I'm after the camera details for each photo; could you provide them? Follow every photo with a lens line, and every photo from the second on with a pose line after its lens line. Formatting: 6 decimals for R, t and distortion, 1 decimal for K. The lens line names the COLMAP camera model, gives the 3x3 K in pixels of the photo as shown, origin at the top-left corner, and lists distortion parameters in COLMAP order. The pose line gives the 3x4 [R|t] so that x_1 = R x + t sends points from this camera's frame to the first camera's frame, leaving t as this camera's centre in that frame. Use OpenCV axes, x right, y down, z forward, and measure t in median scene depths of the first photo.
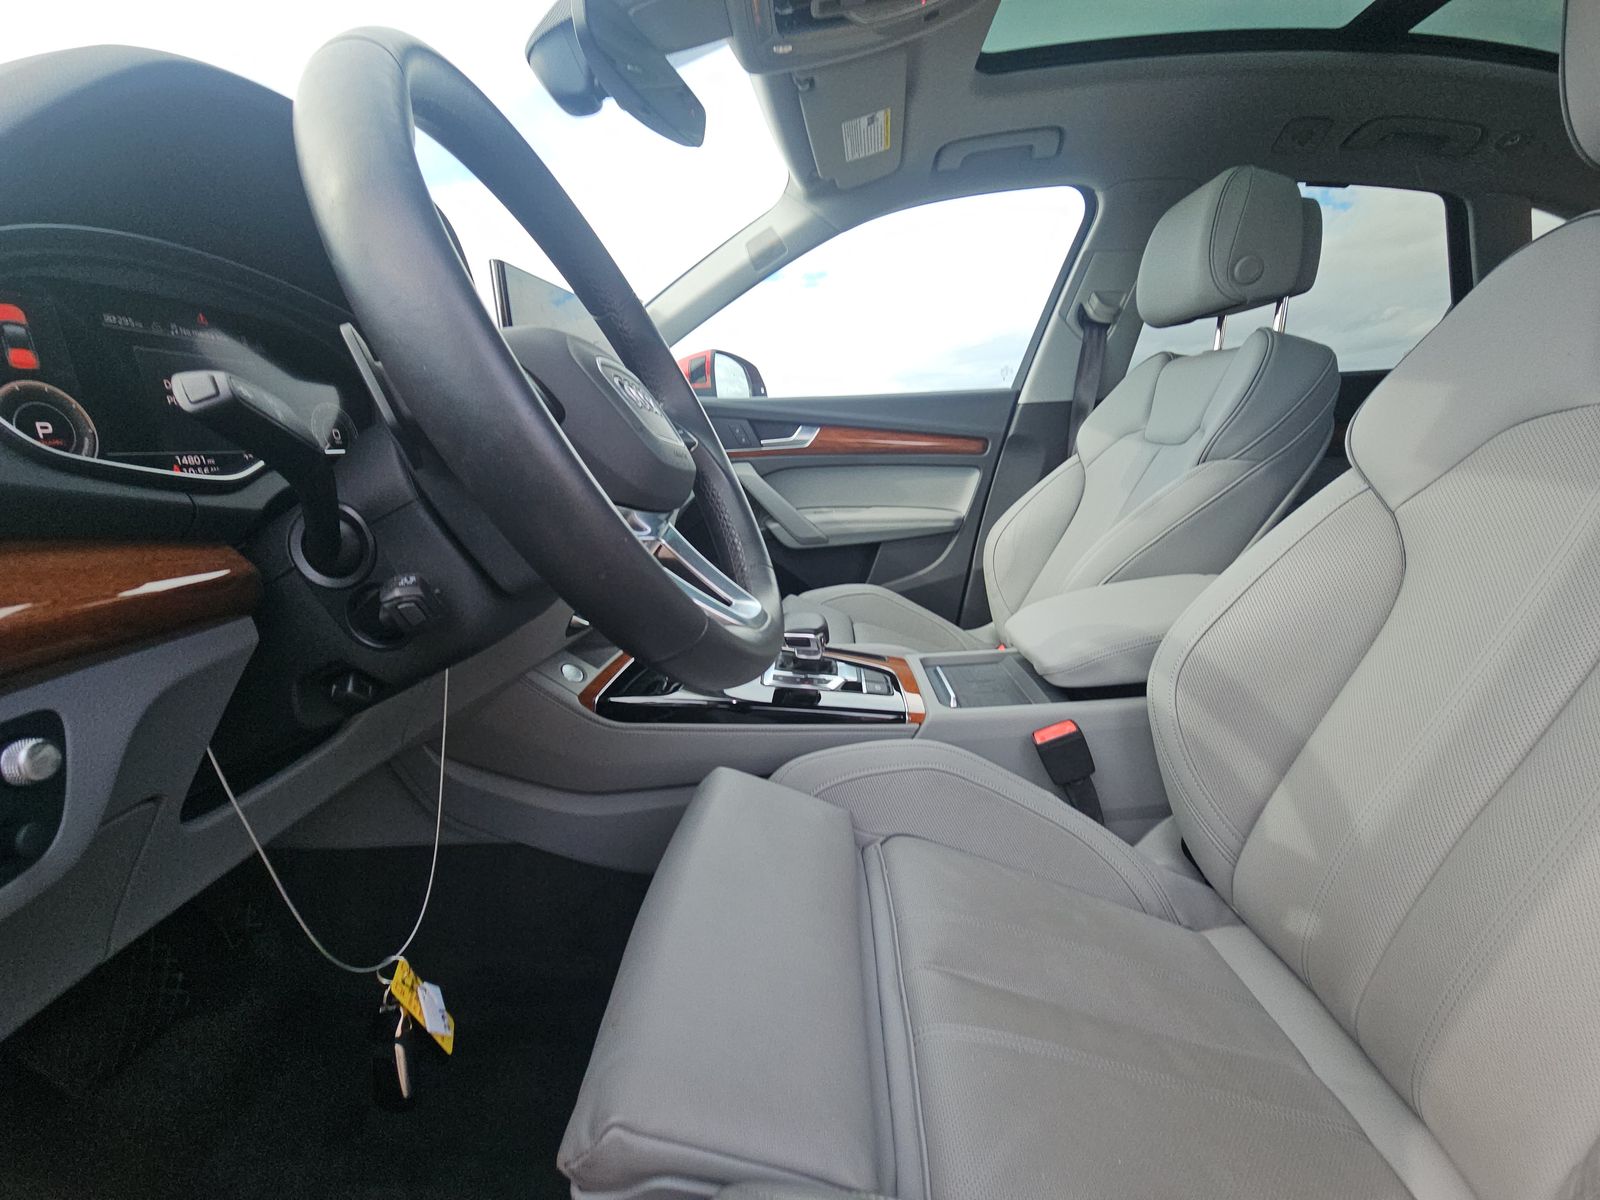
lens RADIAL K [[654.8, 0, 784.3], [0, 654.8, 587.3], [0, 0, 1]] dist [0.012926, -0.008529]
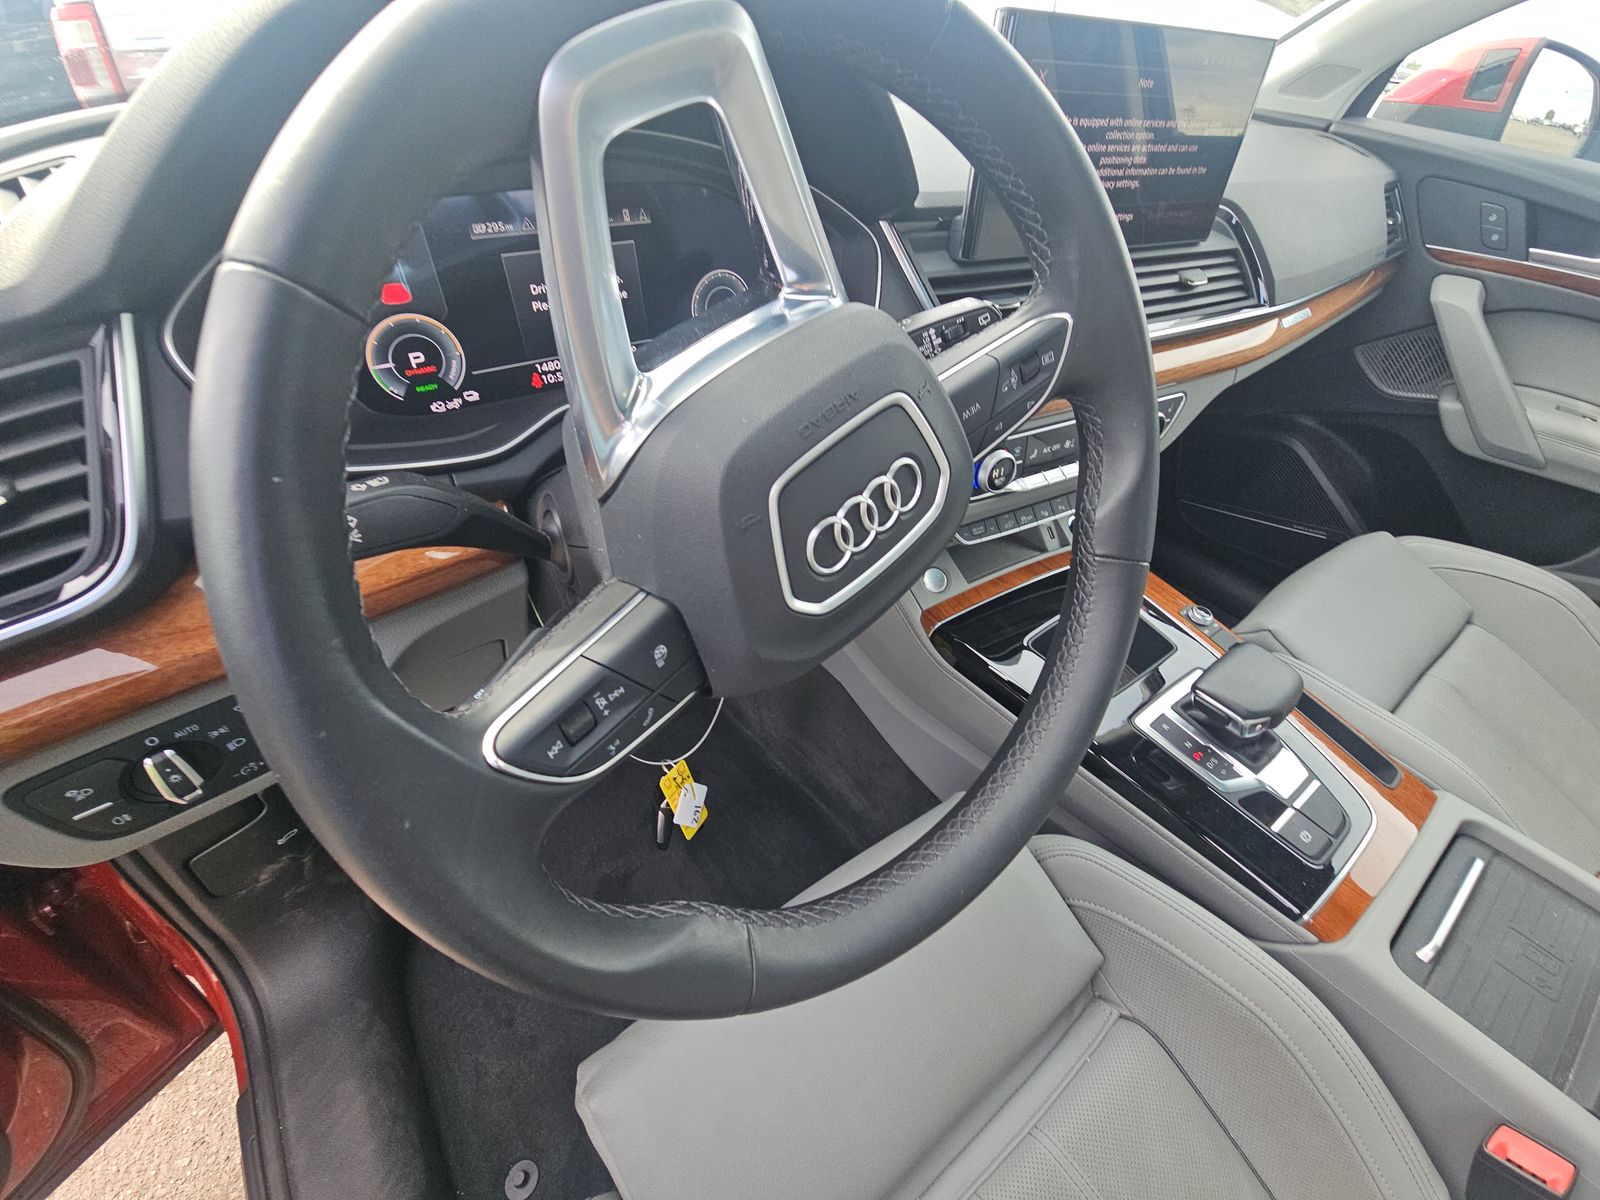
lens RADIAL K [[650.5, 0, 795.7], [0, 650.5, 596.0], [0, 0, 1]] dist [0.033371, -0.023346]
pose [[0.633555, 0.536115, -0.557843, 0.034129], [-0.215978, 0.814896, 0.537864, -0.155201], [0.742941, -0.220285, 0.632070, 0.158930]]
